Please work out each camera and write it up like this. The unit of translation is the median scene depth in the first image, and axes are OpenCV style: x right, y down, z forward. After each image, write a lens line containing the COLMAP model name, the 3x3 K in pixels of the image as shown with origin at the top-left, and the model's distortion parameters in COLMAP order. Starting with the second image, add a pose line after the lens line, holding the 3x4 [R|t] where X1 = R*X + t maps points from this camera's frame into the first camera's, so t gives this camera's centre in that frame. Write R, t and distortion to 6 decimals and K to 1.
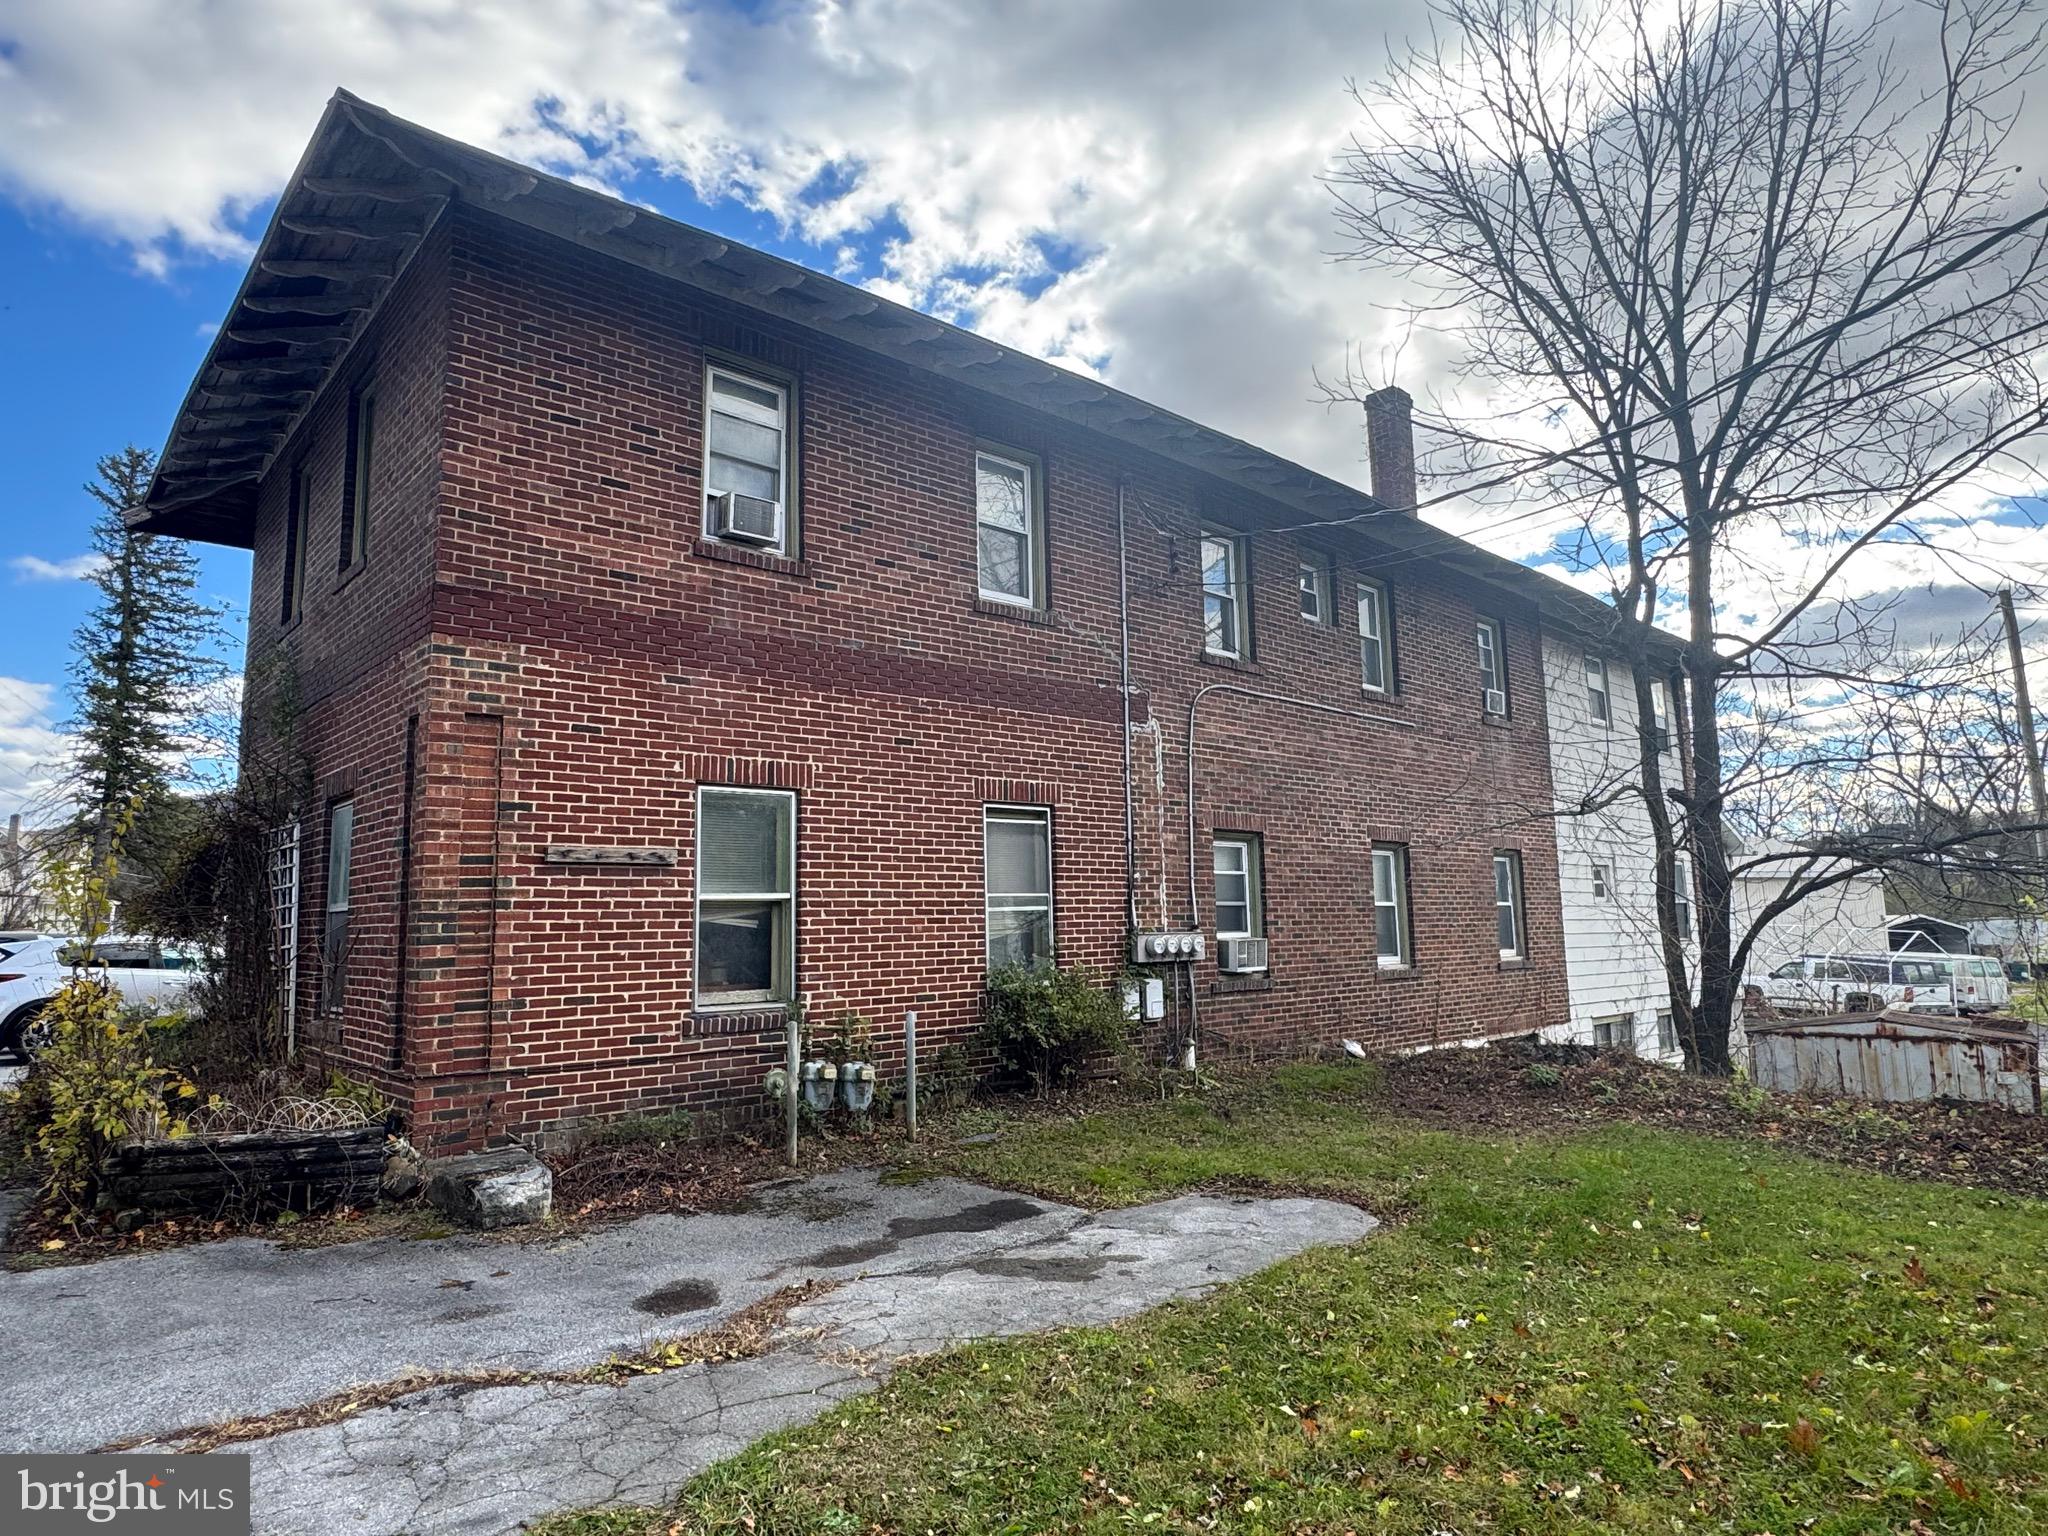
lens RADIAL K [[1211.5, 0, 1024.0], [0, 1211.5, 768.0], [0, 0, 1]] dist [-0.002704, -0.000857]
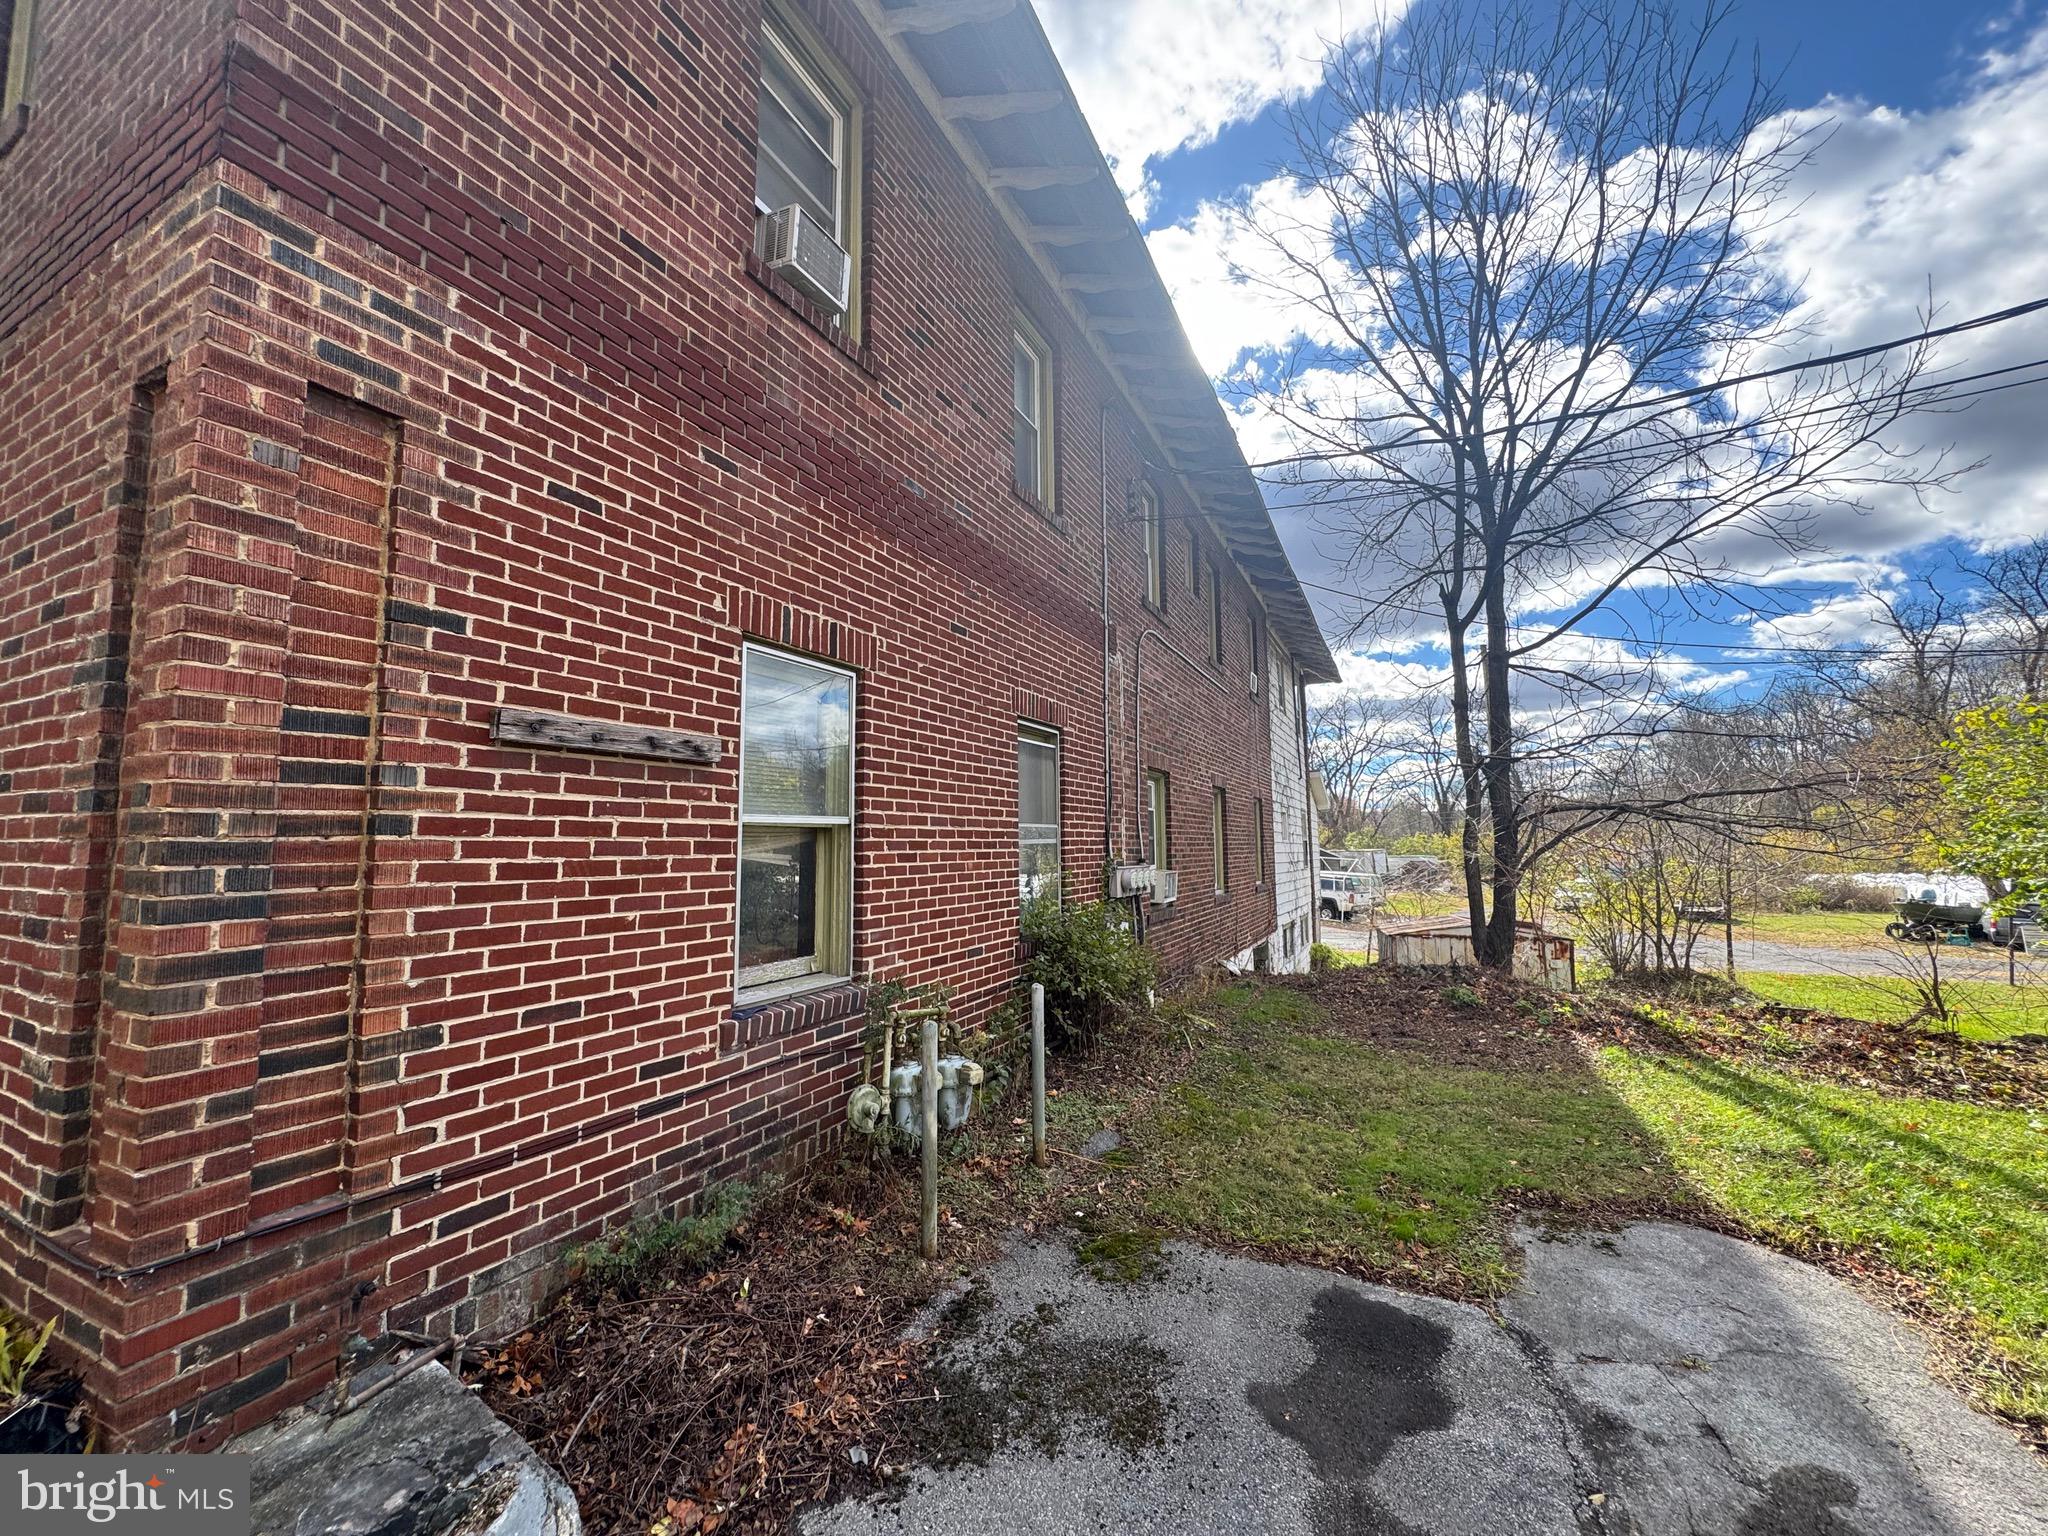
lens RADIAL K [[814.7, 0, 1024.0], [0, 814.7, 768.0], [0, 0, 1]] dist [-0.001425, -0.000392]
pose [[0.929772, 0.047489, 0.365061, -0.304030], [-0.058788, 0.998072, 0.019892, 0.067371], [-0.363412, -0.039956, 0.930771, 0.592956]]
